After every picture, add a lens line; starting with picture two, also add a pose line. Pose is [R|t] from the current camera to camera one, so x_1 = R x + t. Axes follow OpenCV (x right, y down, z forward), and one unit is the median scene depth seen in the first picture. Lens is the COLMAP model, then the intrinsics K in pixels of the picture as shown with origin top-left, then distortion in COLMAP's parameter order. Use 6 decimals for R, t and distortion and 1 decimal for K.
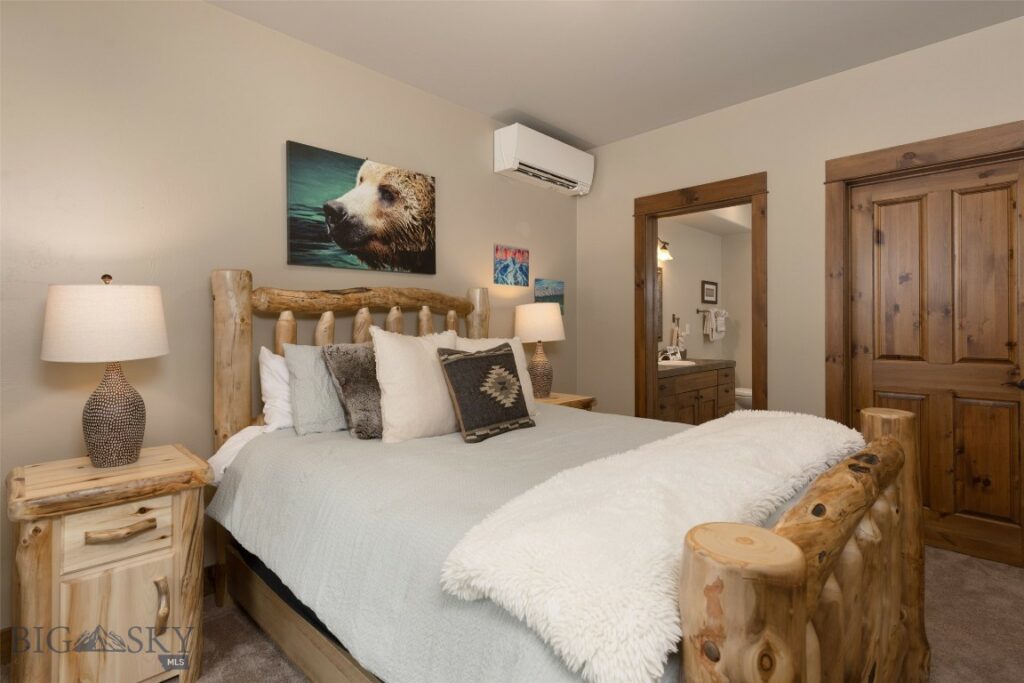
lens RADIAL K [[475.7, 0, 514.1], [0, 475.7, 331.5], [0, 0, 1]] dist [0.009166, -0.001378]
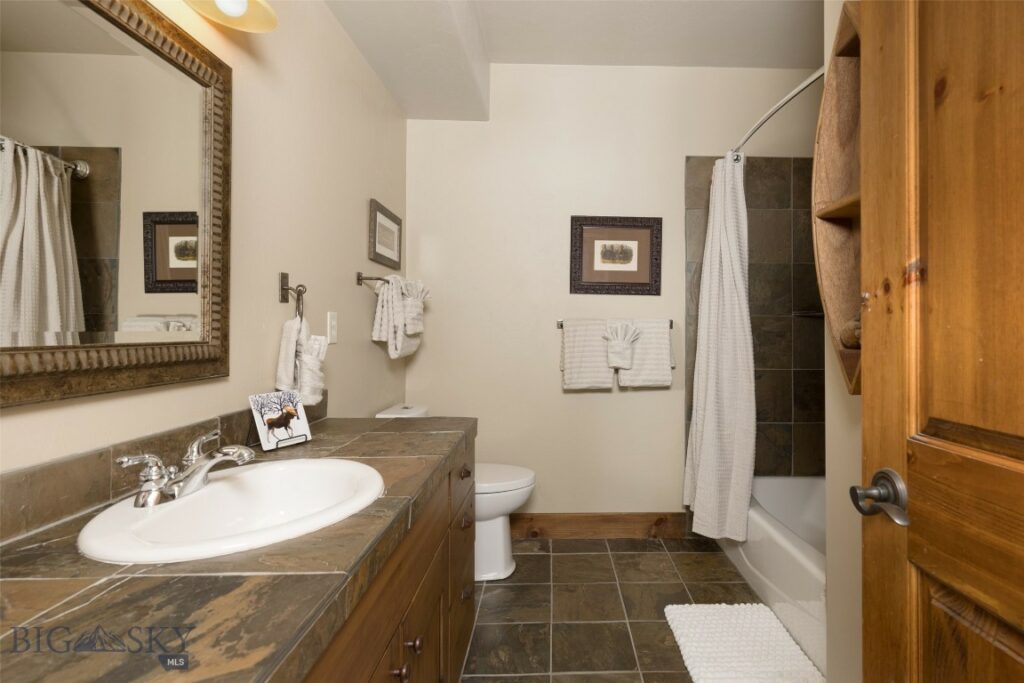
lens RADIAL K [[475.7, 0, 512.5], [0, 475.7, 332.3], [0, 0, 1]] dist [0.009166, -0.001378]
pose [[0.743788, 0.012631, 0.668296, 0.246294], [-0.008546, 0.999919, -0.009387, 0.000151], [-0.668360, 0.001271, 0.743836, 0.696416]]
